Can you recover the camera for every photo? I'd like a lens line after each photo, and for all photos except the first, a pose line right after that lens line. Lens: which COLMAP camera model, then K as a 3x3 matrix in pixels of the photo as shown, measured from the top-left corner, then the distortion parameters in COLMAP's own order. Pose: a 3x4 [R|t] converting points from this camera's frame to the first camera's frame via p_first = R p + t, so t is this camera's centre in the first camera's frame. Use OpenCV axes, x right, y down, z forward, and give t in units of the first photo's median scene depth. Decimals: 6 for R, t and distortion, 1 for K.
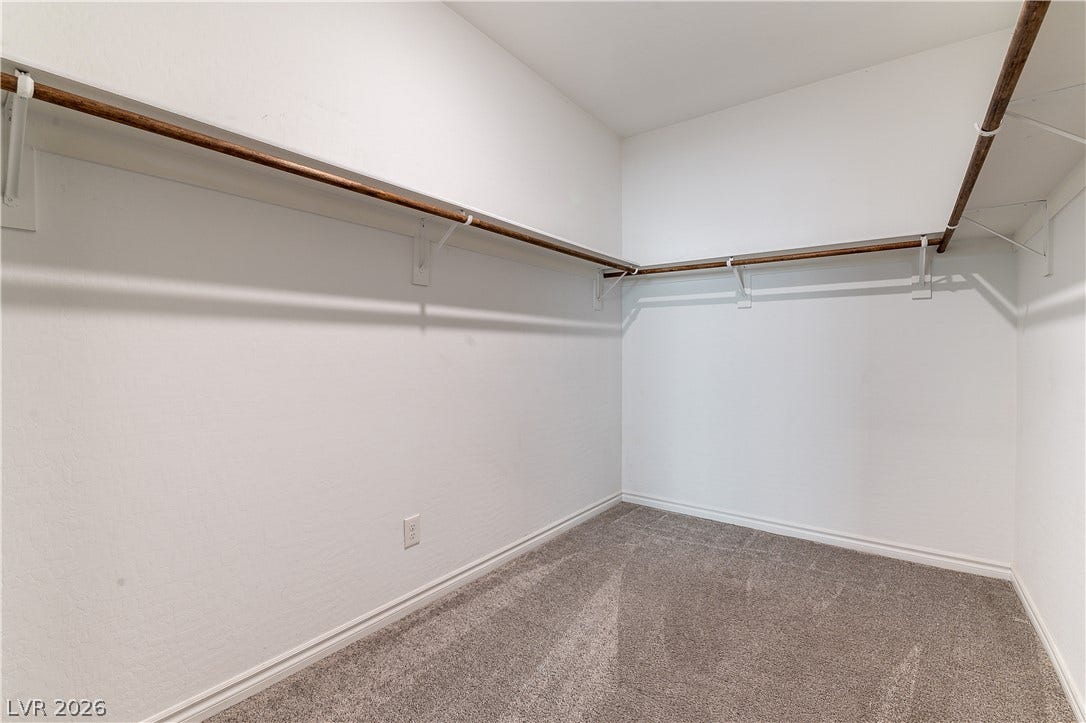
lens RADIAL K [[489.9, 0, 546.0], [0, 489.9, 361.9], [0, 0, 1]] dist [0.011019, -0.000354]
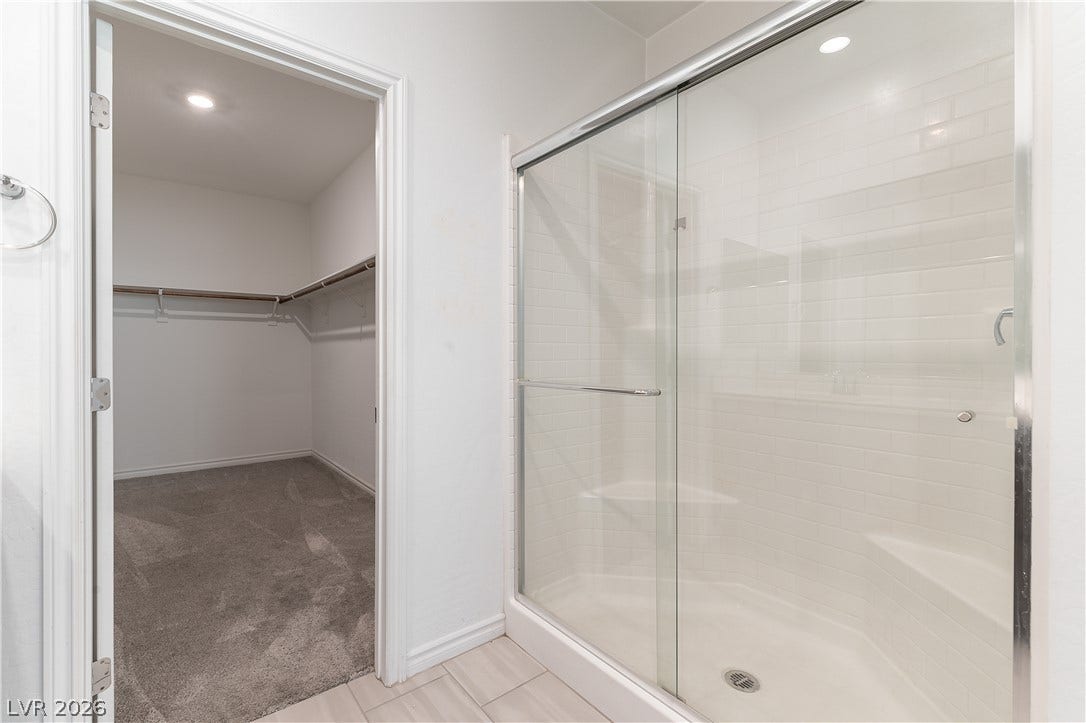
lens RADIAL K [[489.9, 0, 548.9], [0, 489.9, 358.2], [0, 0, 1]] dist [0.011019, -0.000354]
pose [[0.257576, -0.011967, 0.966184, -0.748075], [0.024058, 0.999693, 0.005969, 0.014821], [-0.965959, 0.021707, 0.257785, -0.498542]]
